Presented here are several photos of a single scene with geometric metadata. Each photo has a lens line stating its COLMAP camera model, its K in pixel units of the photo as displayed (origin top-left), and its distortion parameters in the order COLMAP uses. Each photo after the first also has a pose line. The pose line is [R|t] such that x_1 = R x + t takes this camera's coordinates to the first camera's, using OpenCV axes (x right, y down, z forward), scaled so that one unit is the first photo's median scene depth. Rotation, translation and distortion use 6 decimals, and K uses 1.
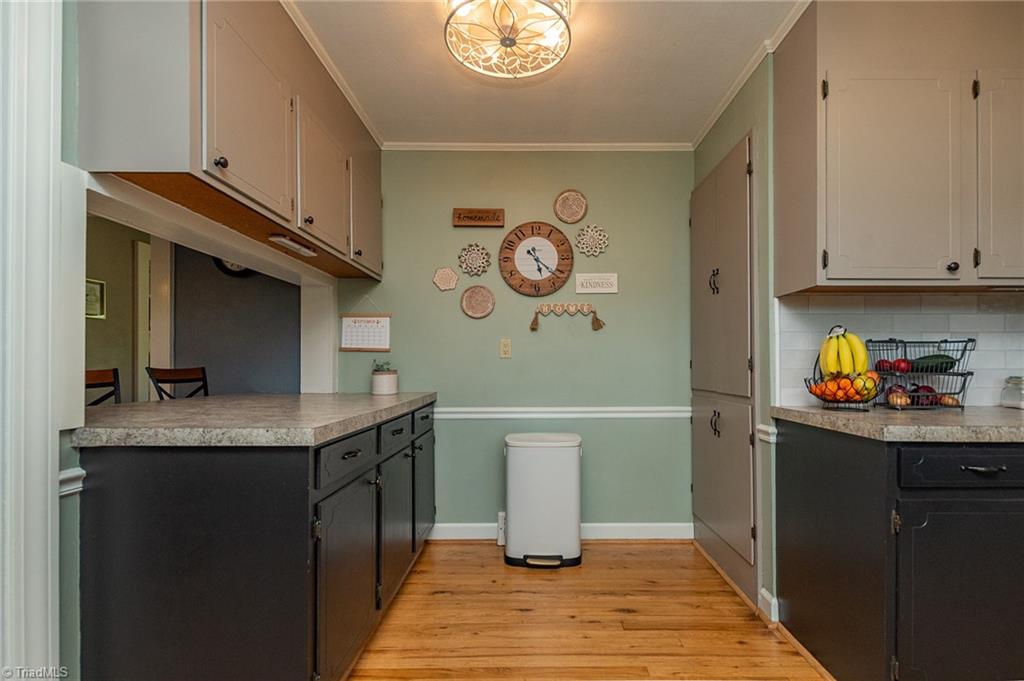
lens RADIAL K [[469.3, 0, 539.8], [0, 469.3, 359.2], [0, 0, 1]] dist [0.001313, -0.000326]
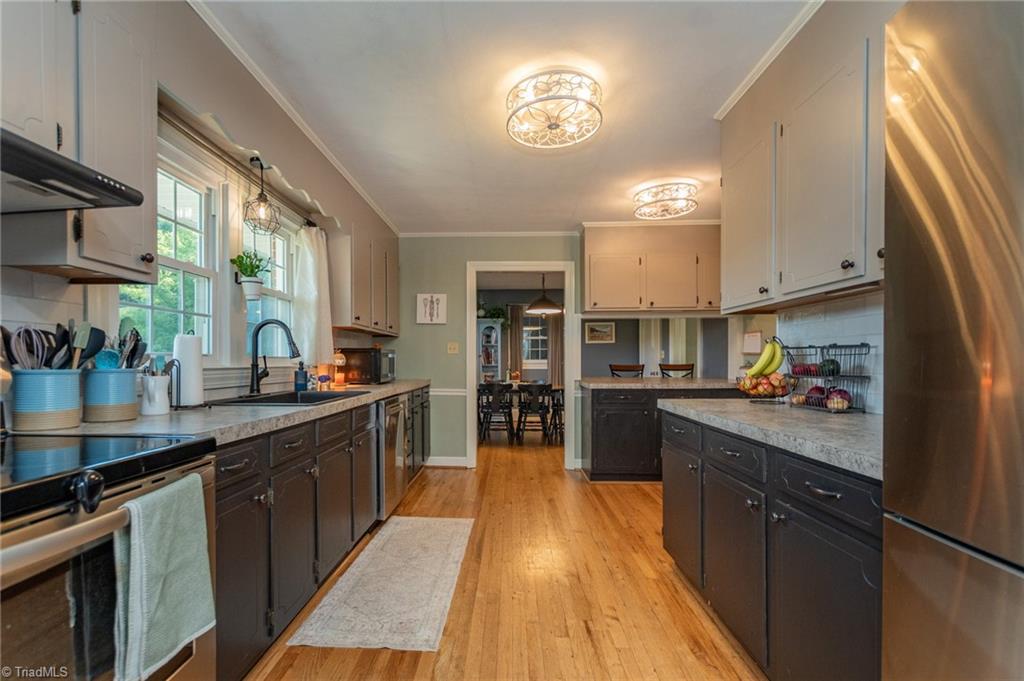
lens RADIAL K [[470.1, 0, 515.0], [0, 470.1, 345.5], [0, 0, 1]] dist [-0.002287, -0.000953]
pose [[0.004580, -0.026904, -0.999628, 1.793978], [0.021717, 0.999405, -0.026799, -0.027874], [0.999754, -0.021586, 0.005161, 0.291053]]
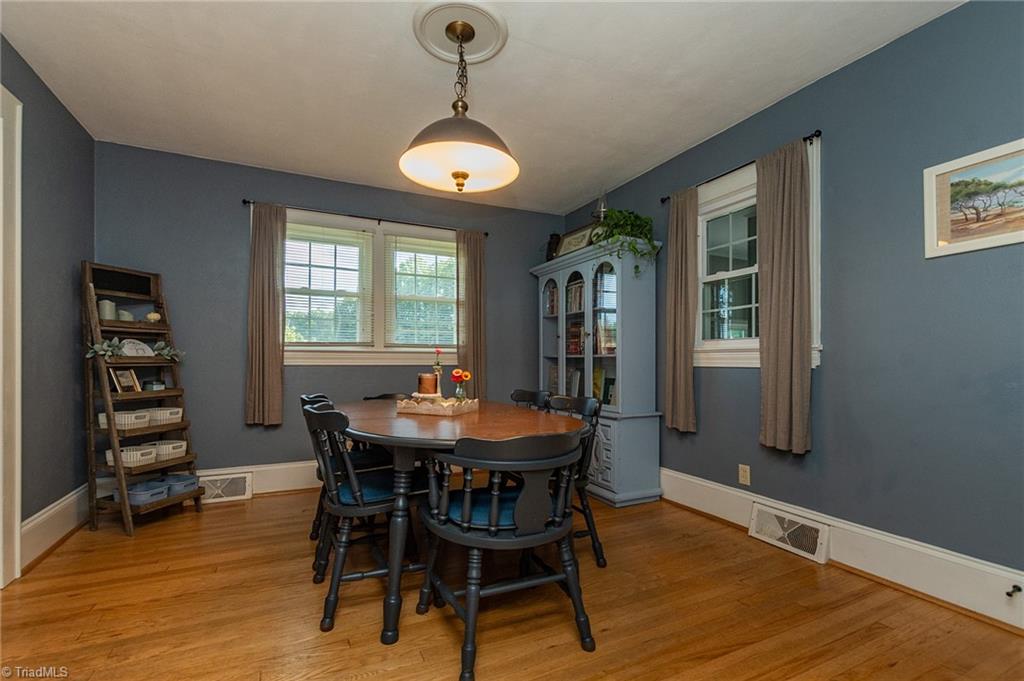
lens RADIAL K [[462.0, 0, 510.4], [0, 462.0, 364.8], [0, 0, 1]] dist [-0.000525, -0.000813]
pose [[-0.903888, -0.000296, -0.427768, -1.161544], [0.006610, 0.999871, -0.014659, 0.076041], [0.427717, -0.016077, -0.903770, 1.393848]]
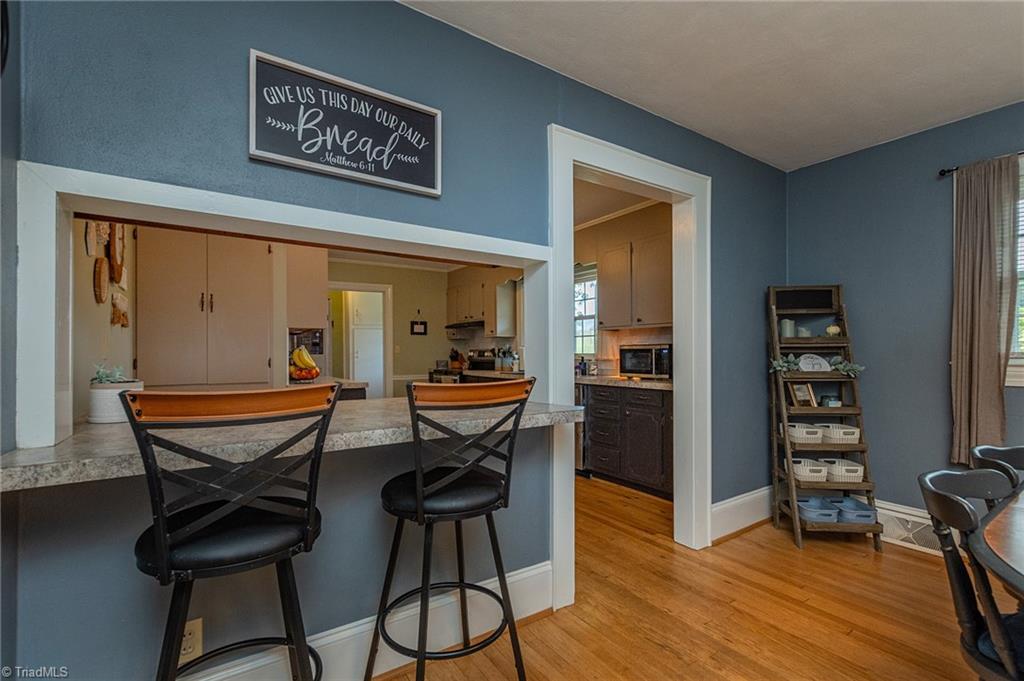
lens RADIAL K [[460.8, 0, 513.7], [0, 460.8, 350.7], [0, 0, 1]] dist [0.001043, -0.000843]
pose [[-0.554328, 0.003912, 0.832289, -1.386984], [-0.014124, 0.999801, -0.014107, -0.002027], [-0.832178, -0.019575, -0.554163, 1.209740]]
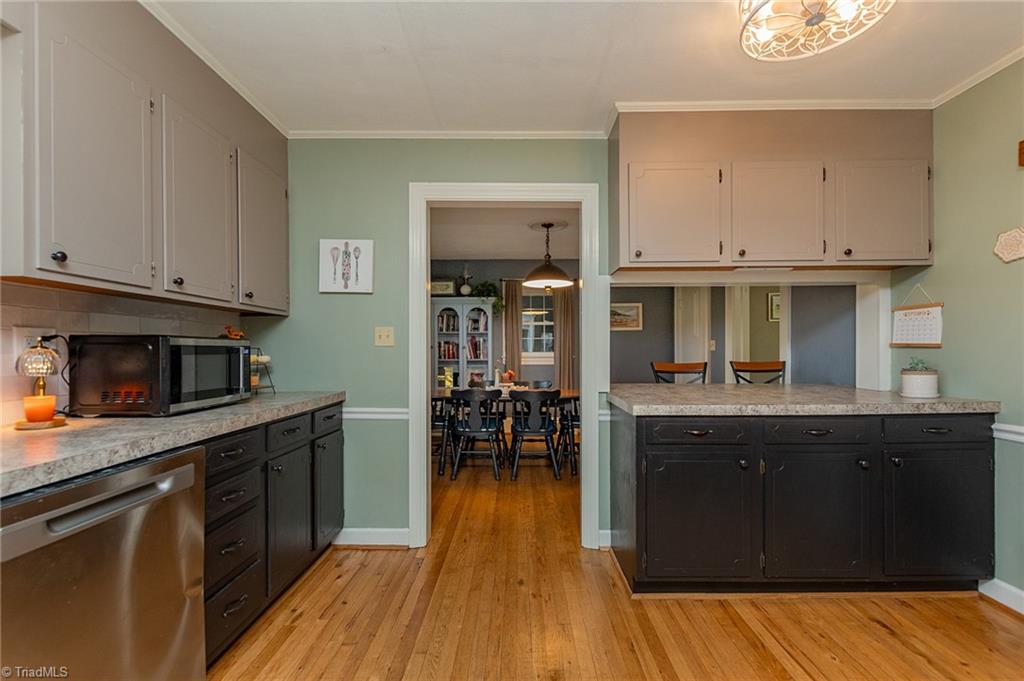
lens RADIAL K [[470.1, 0, 515.0], [0, 470.1, 345.5], [0, 0, 1]] dist [-0.002287, -0.000953]
pose [[-0.012879, -0.003677, -0.999910, 0.781480], [0.018991, 0.999812, -0.003921, -0.045649], [0.999737, -0.019039, -0.012807, 0.375497]]
